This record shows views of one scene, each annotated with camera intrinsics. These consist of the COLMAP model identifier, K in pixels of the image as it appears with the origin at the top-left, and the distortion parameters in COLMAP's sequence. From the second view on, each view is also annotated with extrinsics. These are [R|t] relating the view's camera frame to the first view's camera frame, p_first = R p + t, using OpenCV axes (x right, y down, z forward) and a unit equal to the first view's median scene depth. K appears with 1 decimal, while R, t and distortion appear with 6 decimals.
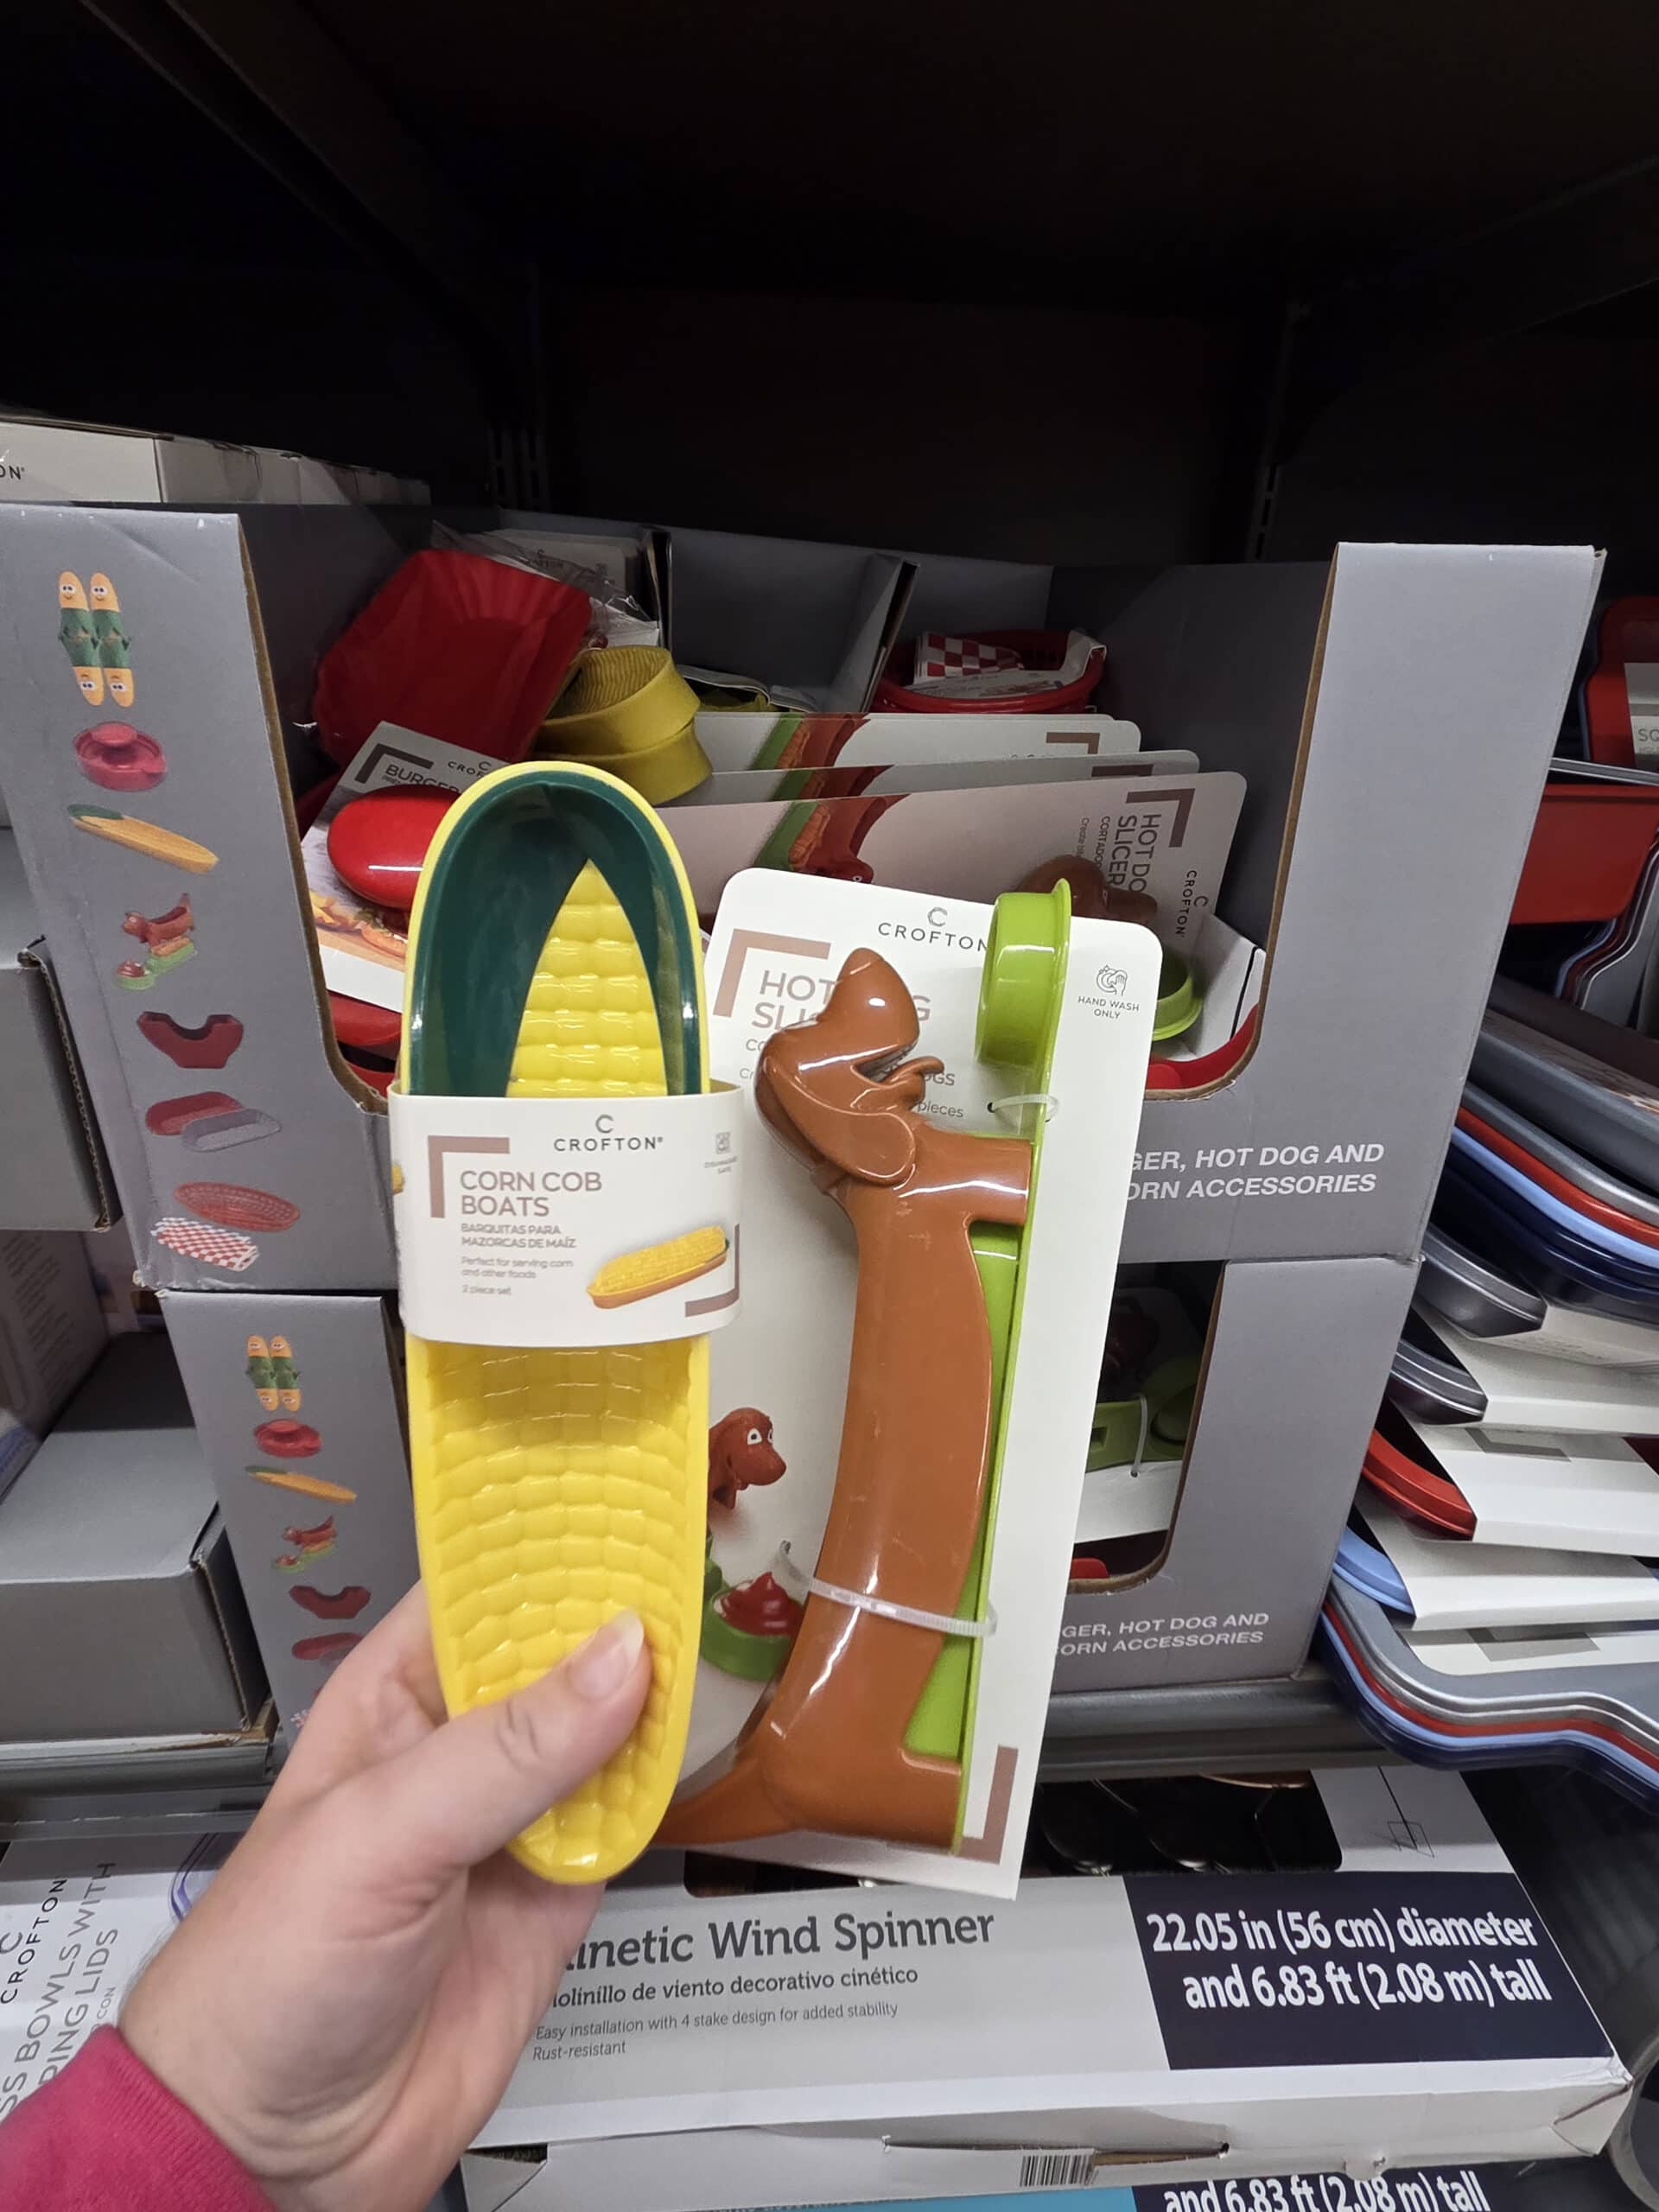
lens RADIAL K [[1030.5, 0, 829.5], [0, 1030.5, 1106.0], [0, 0, 1]] dist [0.000010, 0.000020]
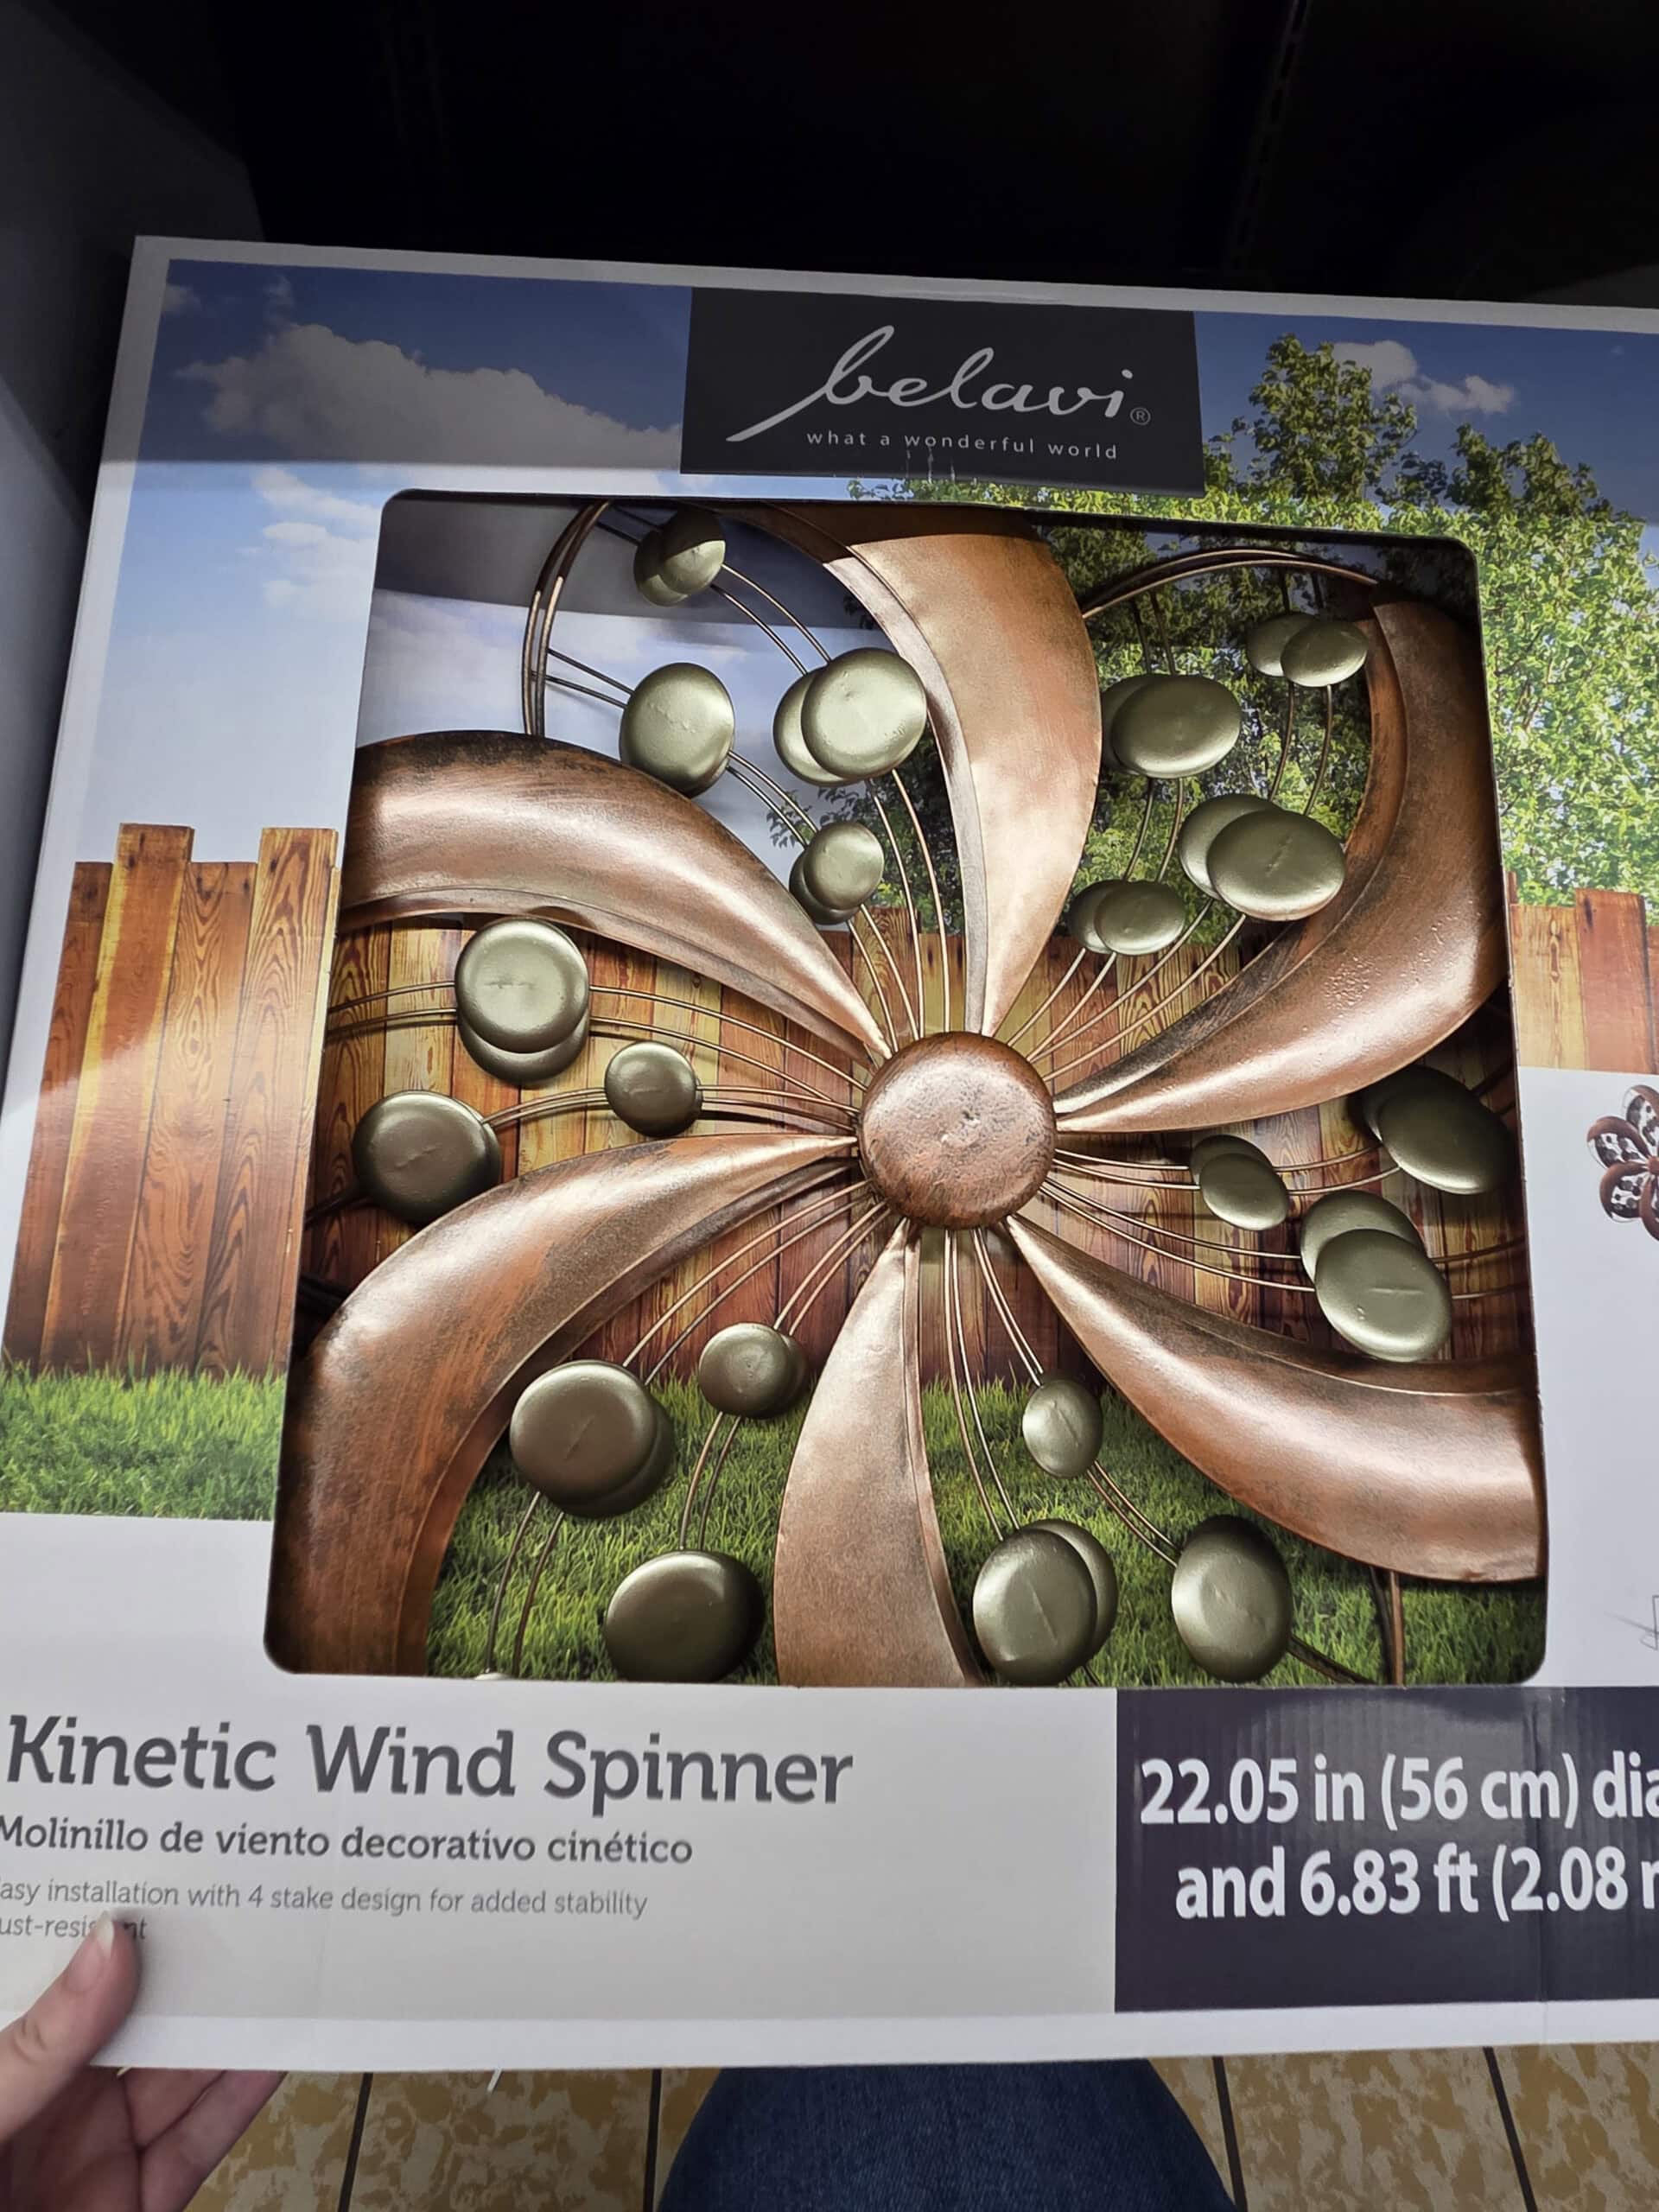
lens RADIAL K [[1221.2, 0, 829.5], [0, 1221.2, 1106.0], [0, 0, 1]] dist [-0.002866, -0.000948]
pose [[0.996772, 0.076163, 0.025389, 0.108329], [-0.065609, 0.590529, 0.804345, 0.096546], [0.046269, -0.803414, 0.593620, 0.913907]]
